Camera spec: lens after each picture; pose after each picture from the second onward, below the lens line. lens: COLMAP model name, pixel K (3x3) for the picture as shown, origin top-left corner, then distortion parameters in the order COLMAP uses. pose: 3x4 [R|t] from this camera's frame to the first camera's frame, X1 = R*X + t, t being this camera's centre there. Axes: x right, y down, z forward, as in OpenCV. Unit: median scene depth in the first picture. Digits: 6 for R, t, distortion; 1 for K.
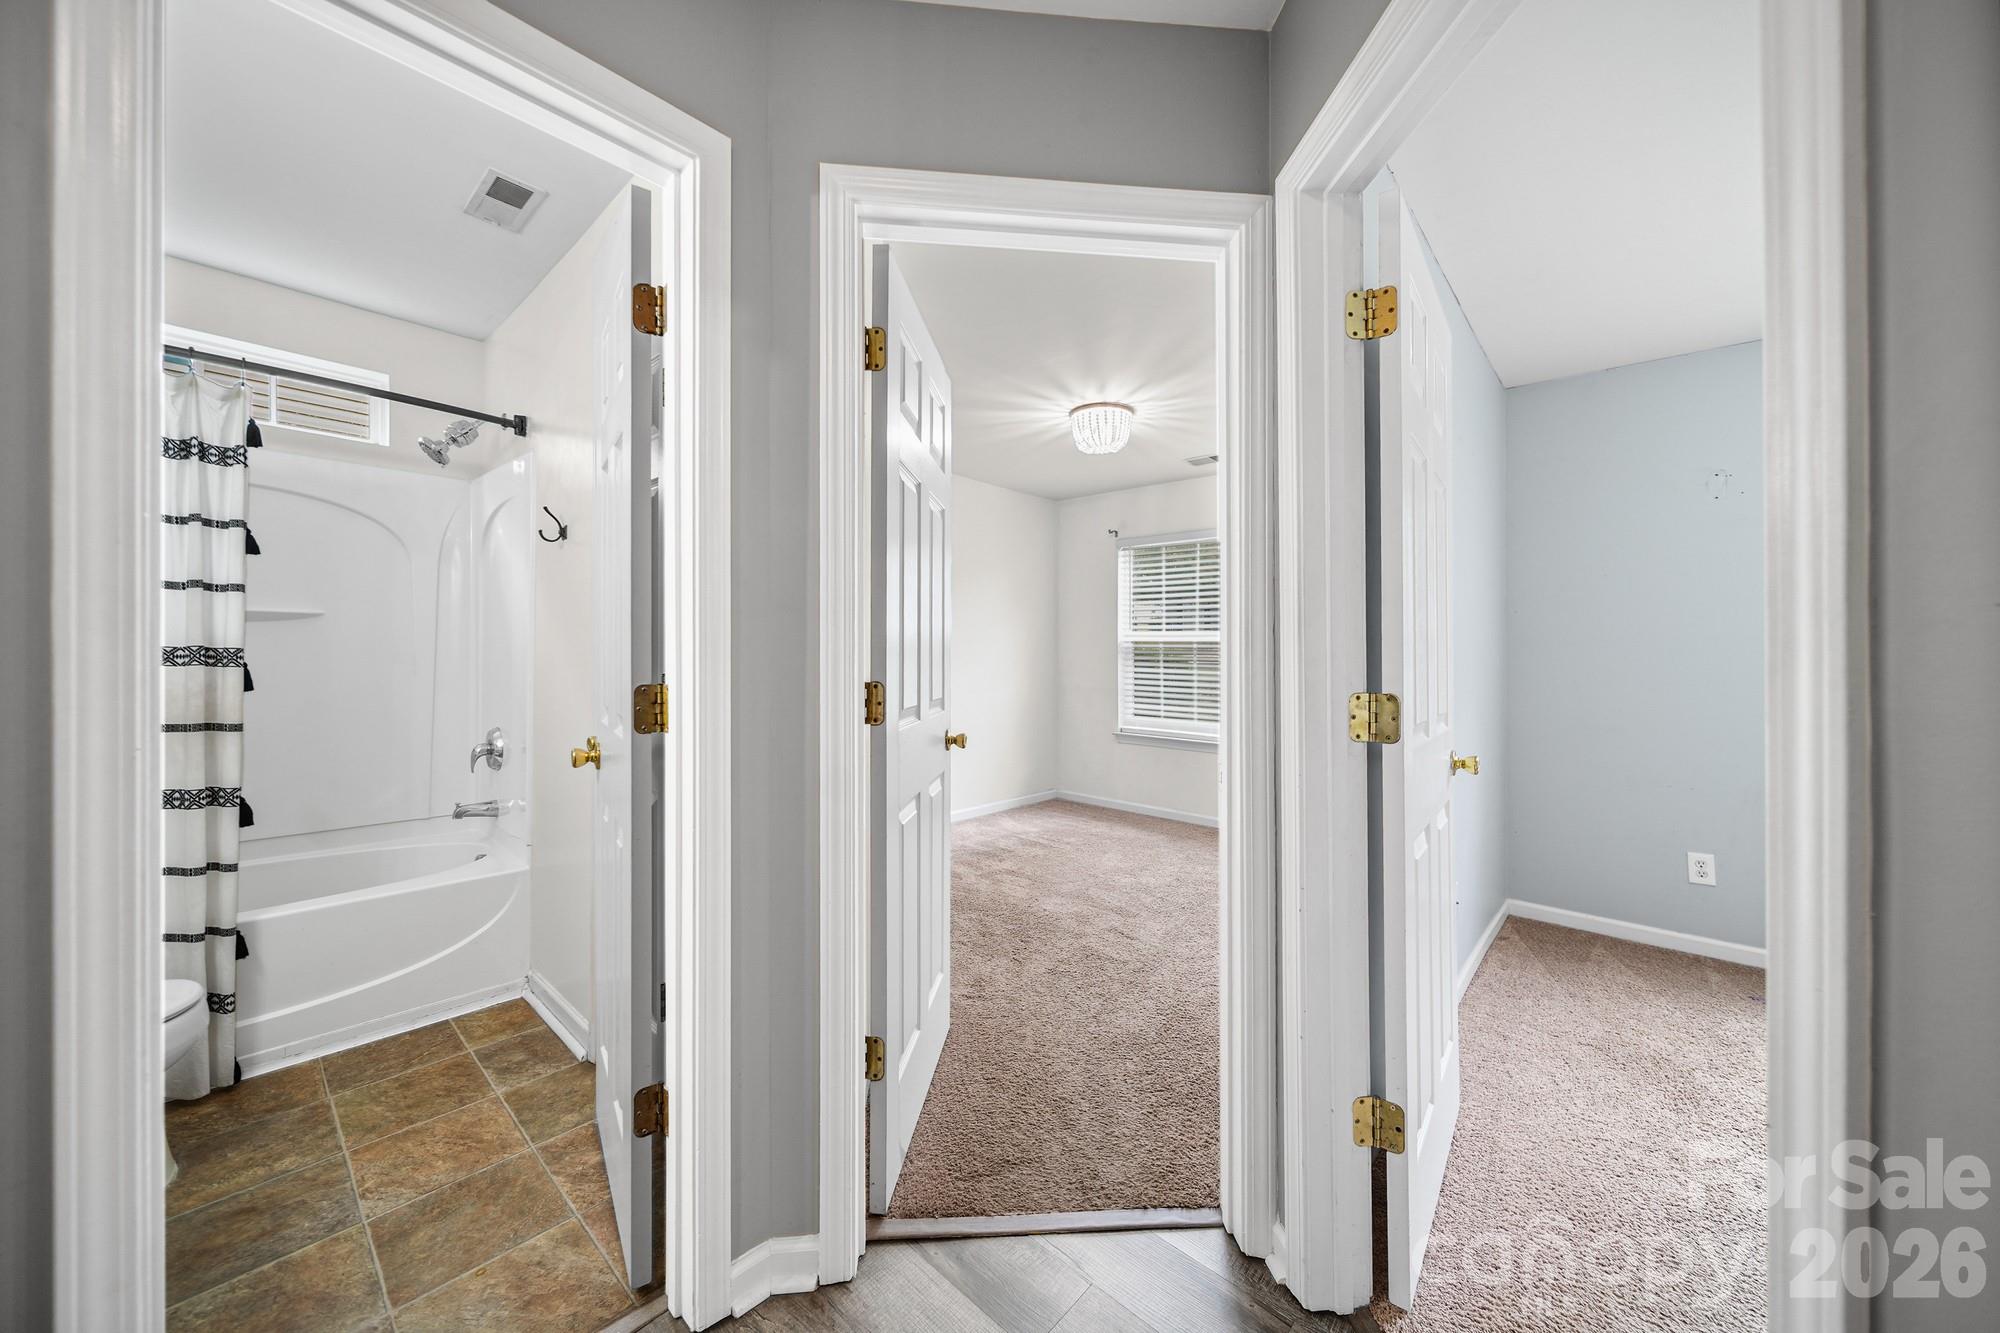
lens RADIAL K [[716.2, 0, 989.7], [0, 716.2, 641.9], [0, 0, 1]] dist [0.000359, -0.000447]
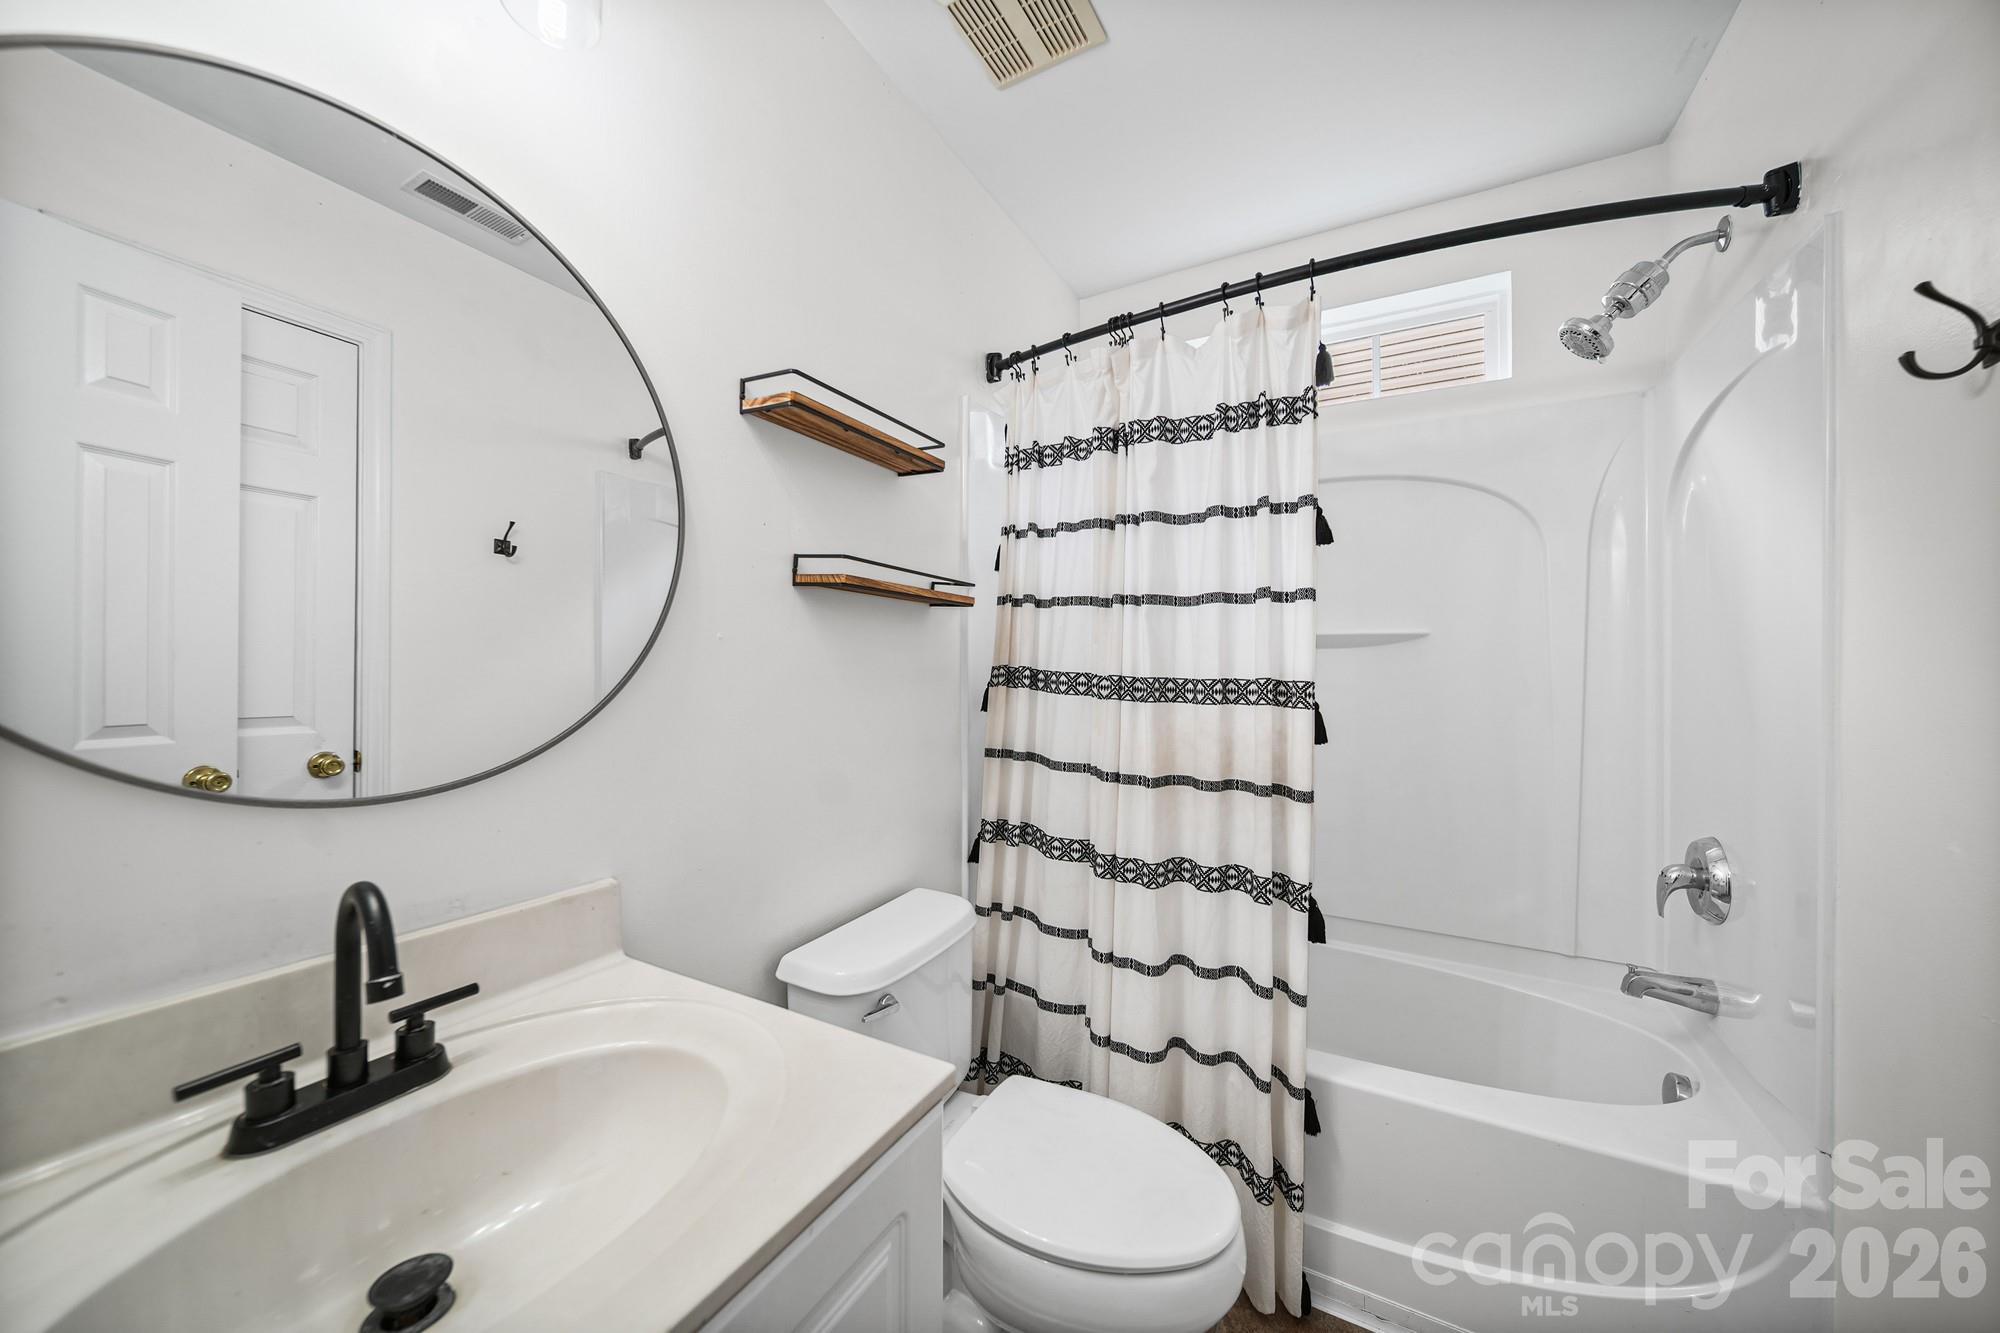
lens RADIAL K [[692.1, 0, 1027.7], [0, 692.1, 671.5], [0, 0, 1]] dist [-0.001838, -0.000265]
pose [[0.252459, 0.000879, -0.967607, -0.470177], [0.005761, 0.999980, 0.002411, -0.004084], [0.967590, -0.006183, 0.252449, 0.567848]]
